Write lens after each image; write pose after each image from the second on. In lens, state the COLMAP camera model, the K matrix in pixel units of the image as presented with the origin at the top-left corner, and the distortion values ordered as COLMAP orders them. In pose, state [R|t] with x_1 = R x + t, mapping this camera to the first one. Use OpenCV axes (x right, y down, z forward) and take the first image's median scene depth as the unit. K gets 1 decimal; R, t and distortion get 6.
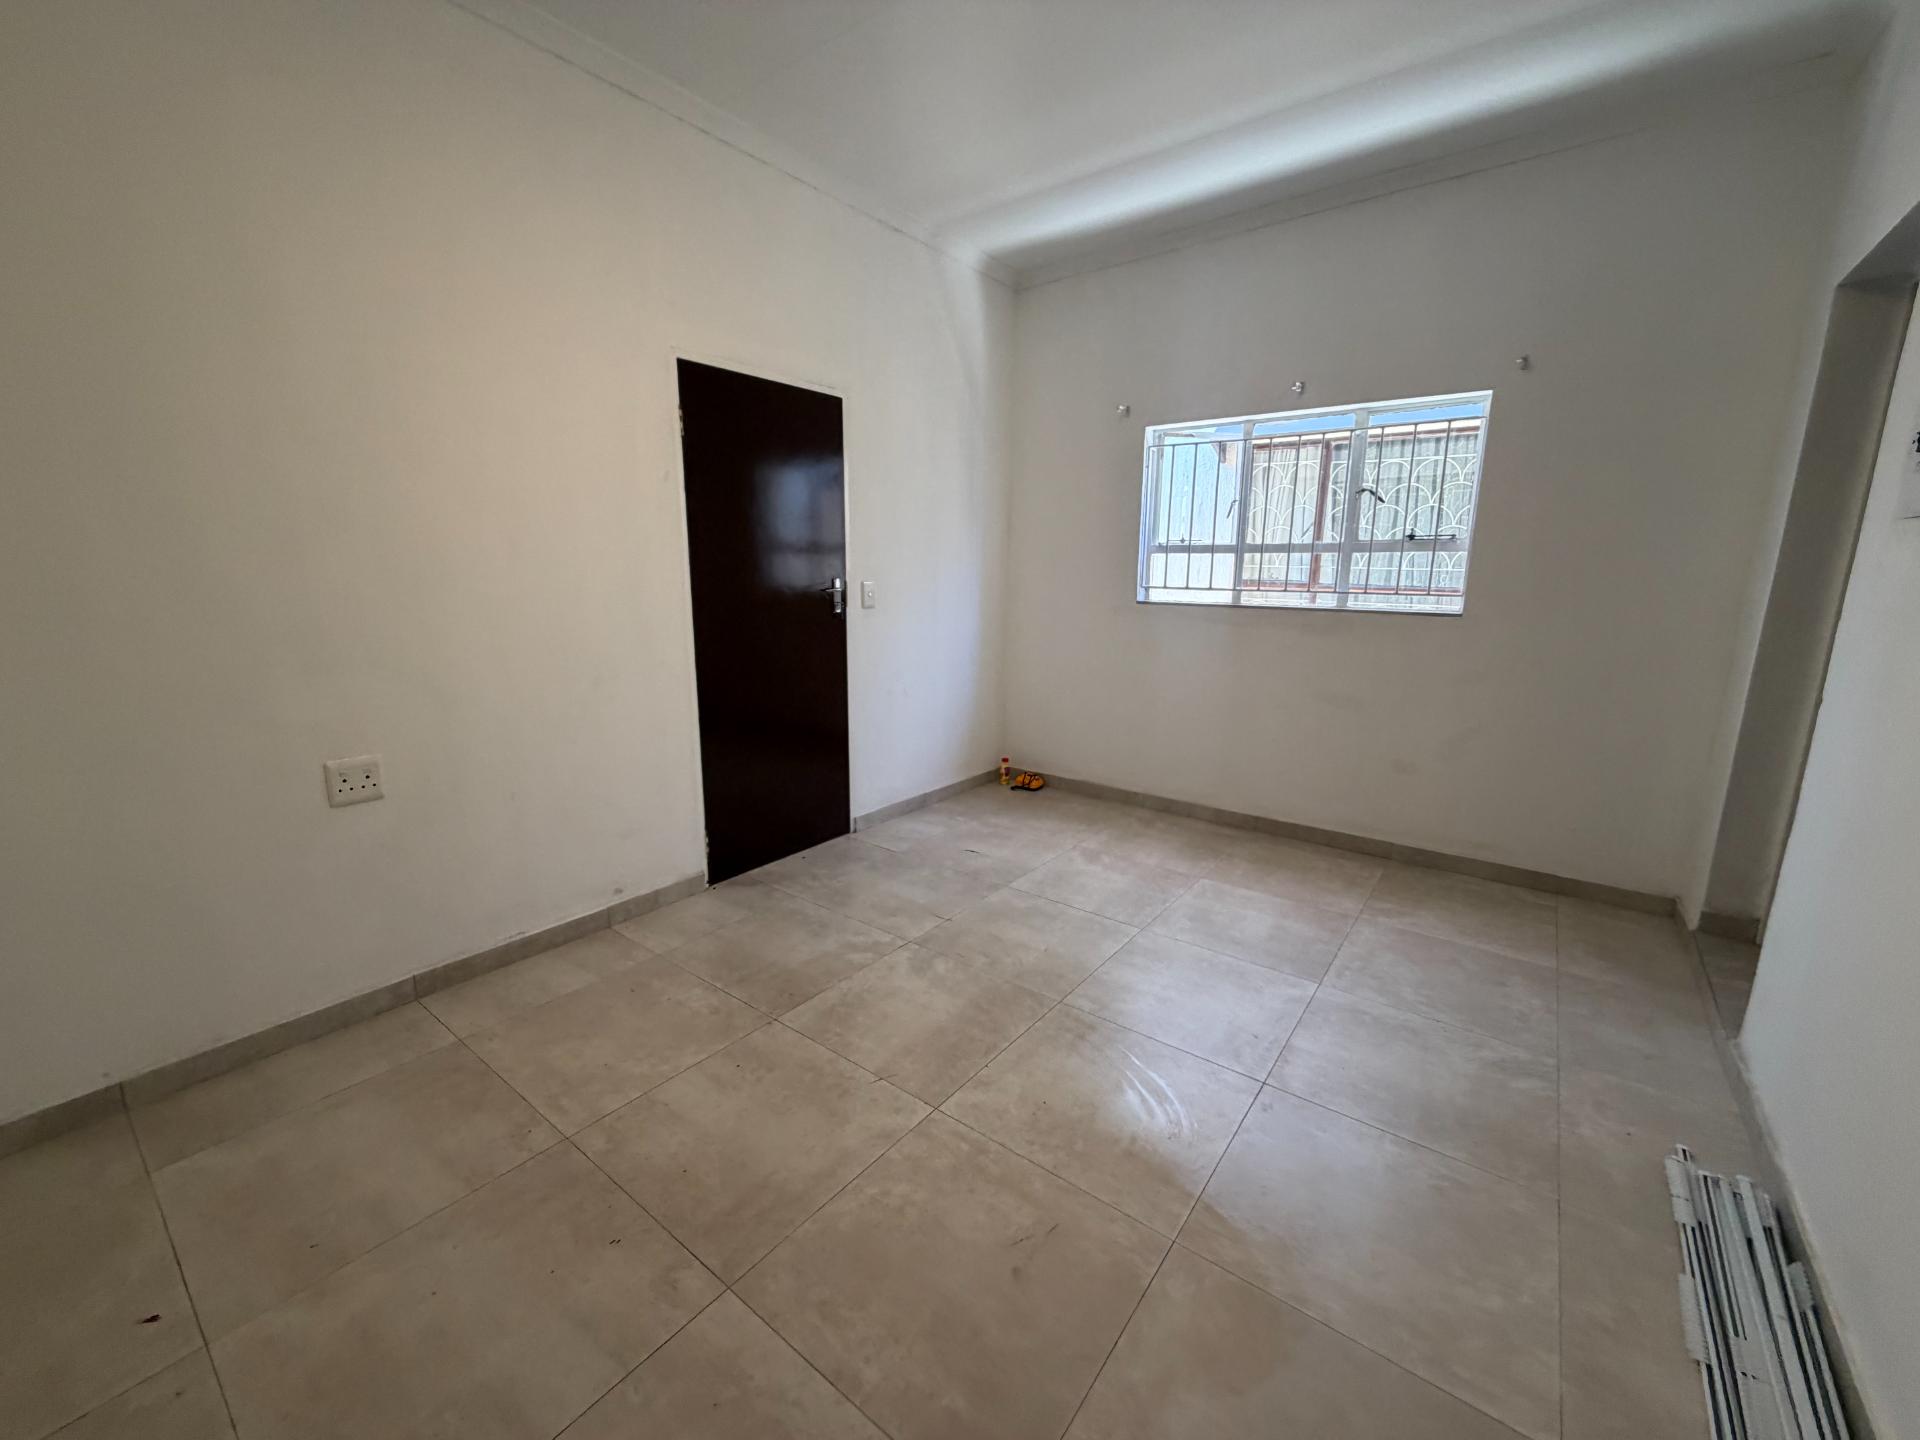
lens RADIAL K [[768.2, 0, 953.6], [0, 768.2, 711.0], [0, 0, 1]] dist [0.002012, -0.000158]
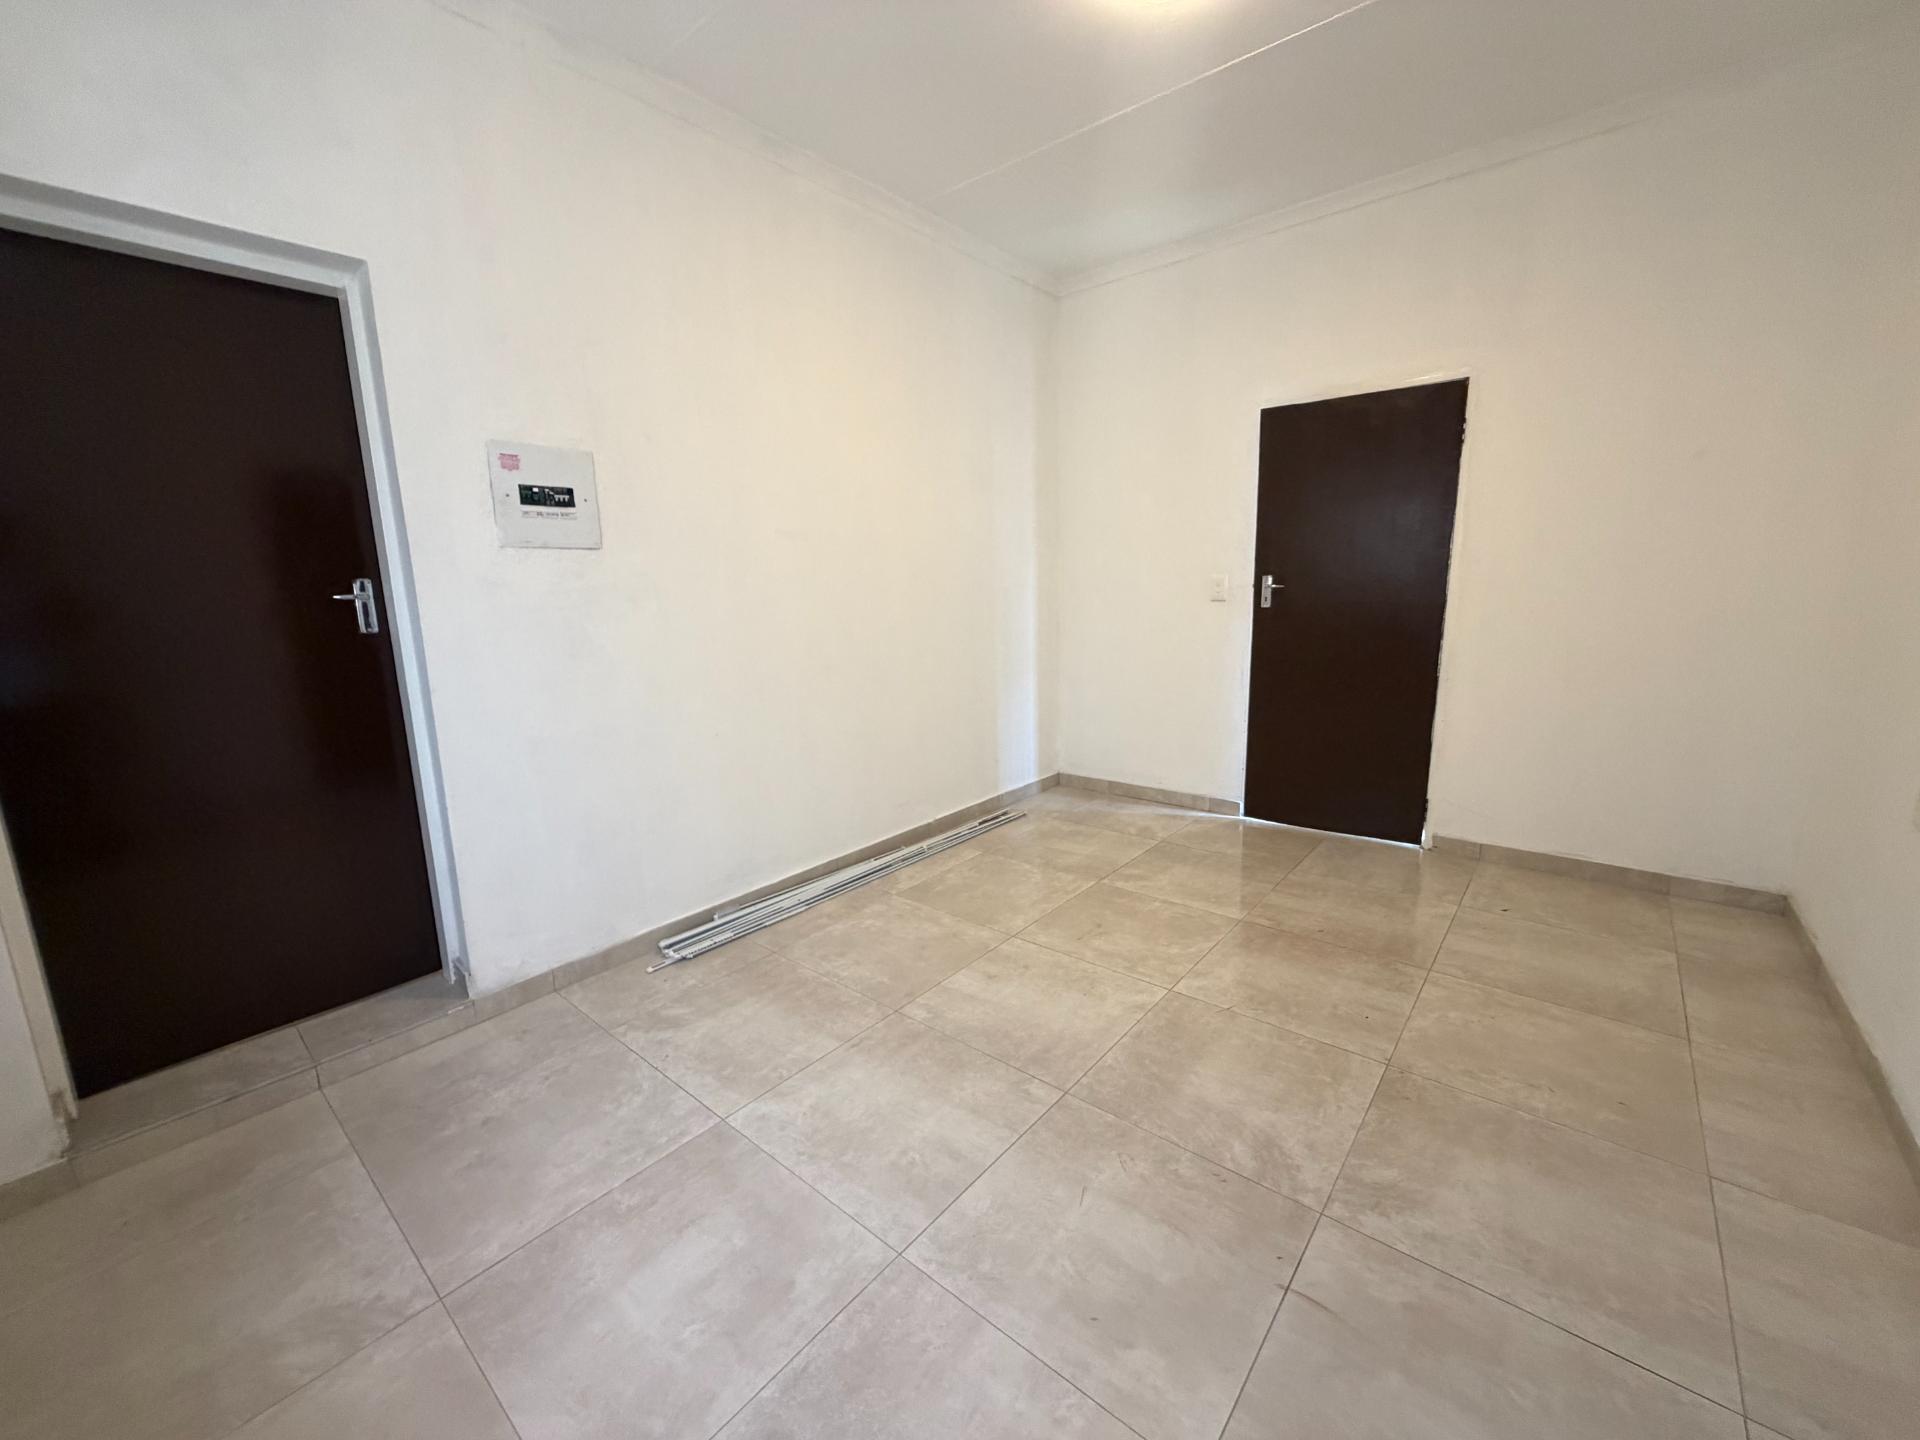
lens RADIAL K [[763.4, 0, 953.7], [0, 763.4, 718.6], [0, 0, 1]] dist [0.001635, -0.000361]
pose [[-0.998654, 0.010888, 0.050704, 0.201673], [0.028770, 0.929784, 0.366980, -0.284294], [-0.043148, 0.367945, -0.928846, 1.527733]]
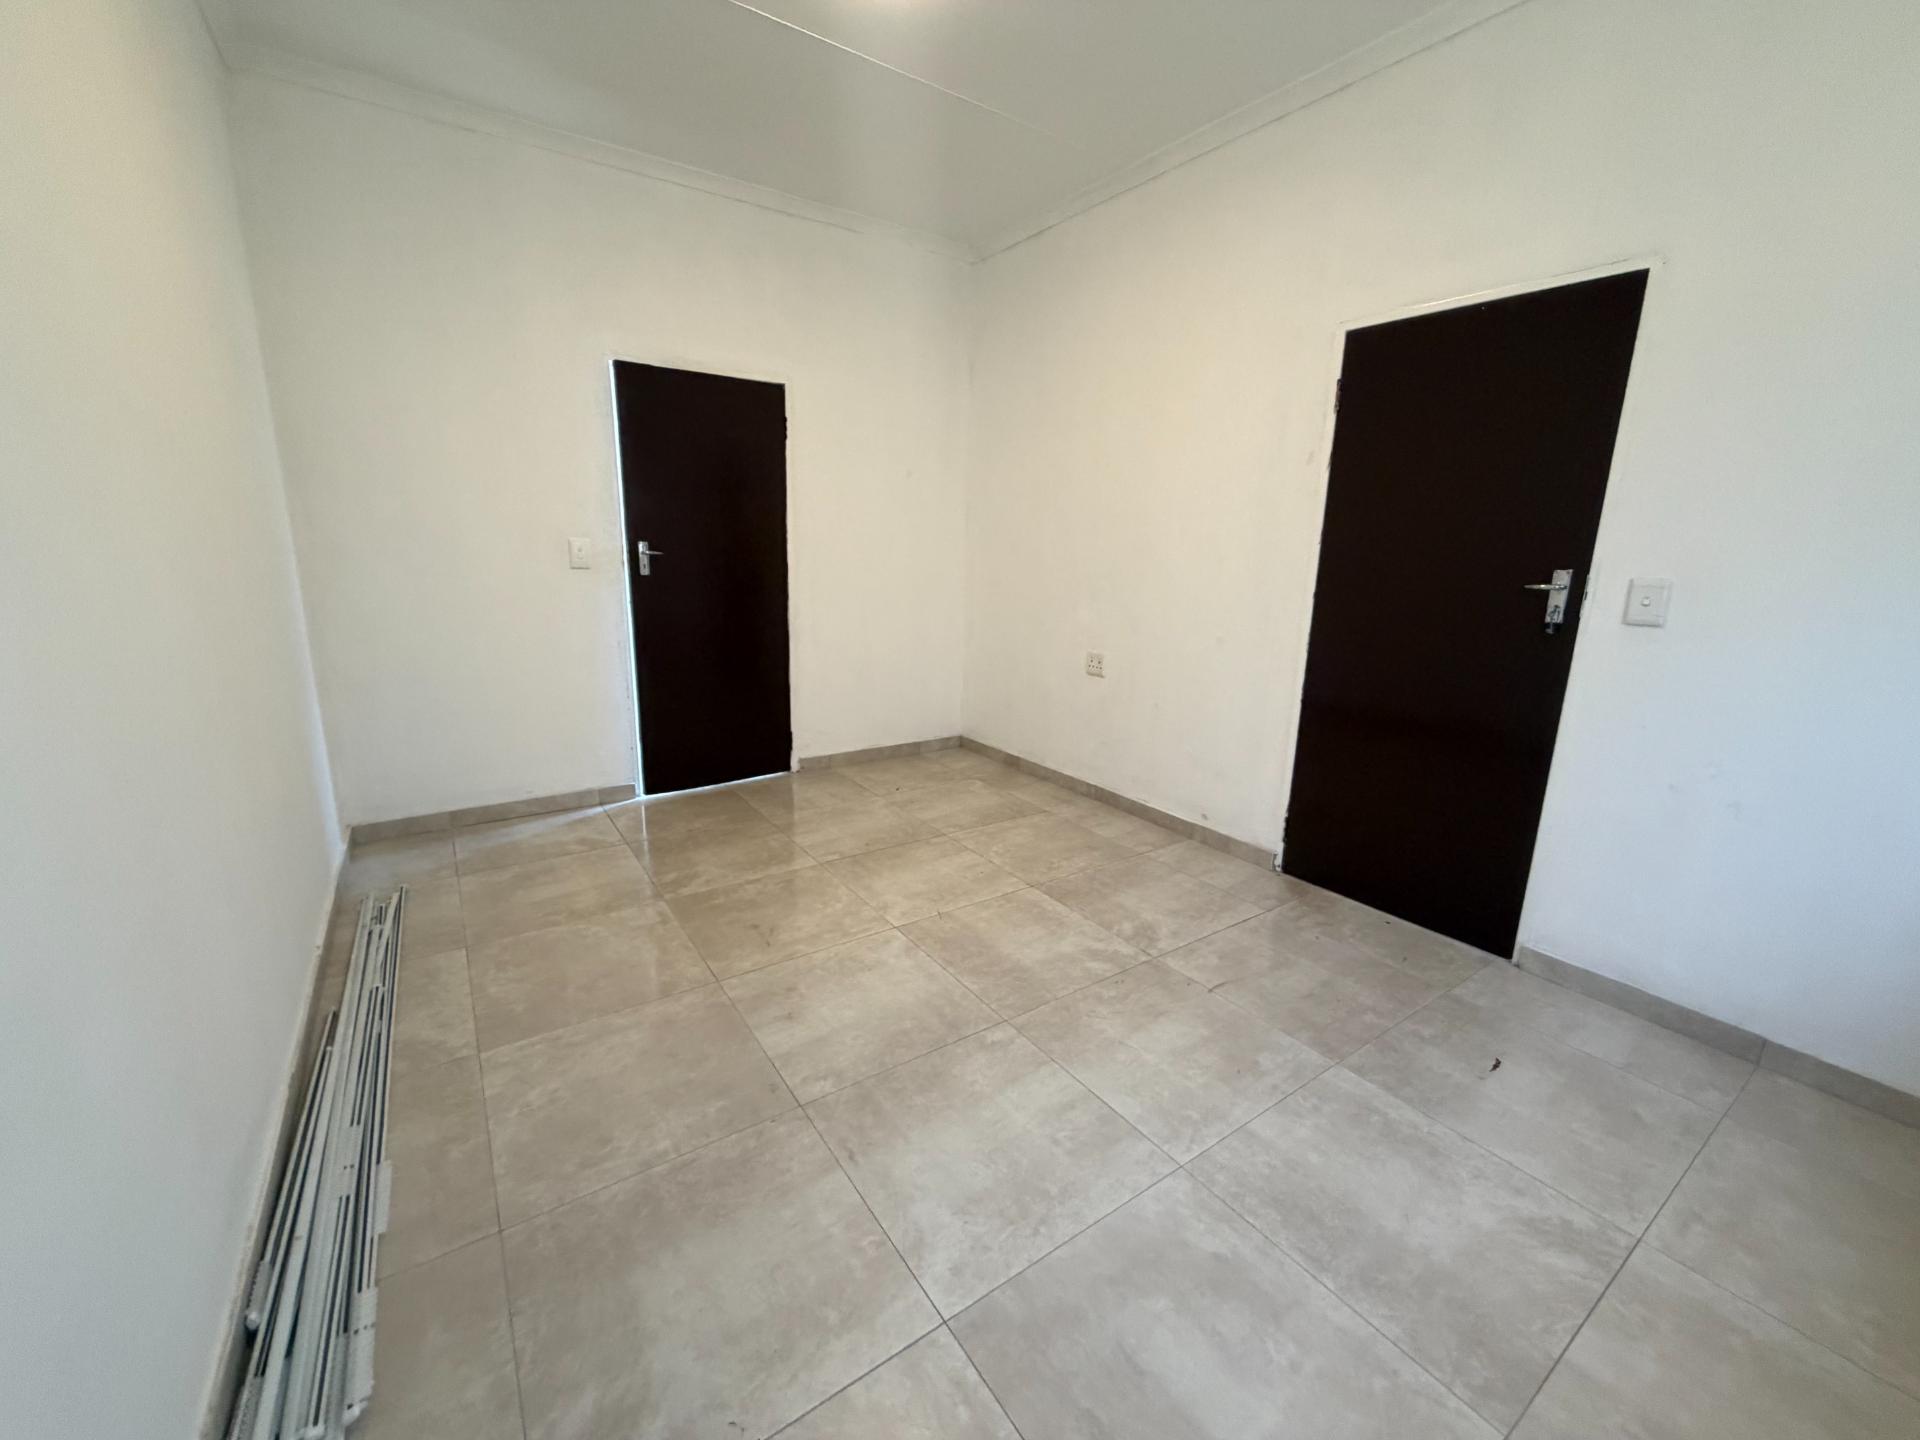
lens RADIAL K [[768.2, 0, 953.6], [0, 768.2, 711.0], [0, 0, 1]] dist [0.002012, -0.000158]
pose [[-0.311182, 0.191223, -0.930913, 0.872959], [-0.203590, 0.943393, 0.261842, -0.176299], [0.928287, 0.271005, -0.254636, 1.011840]]
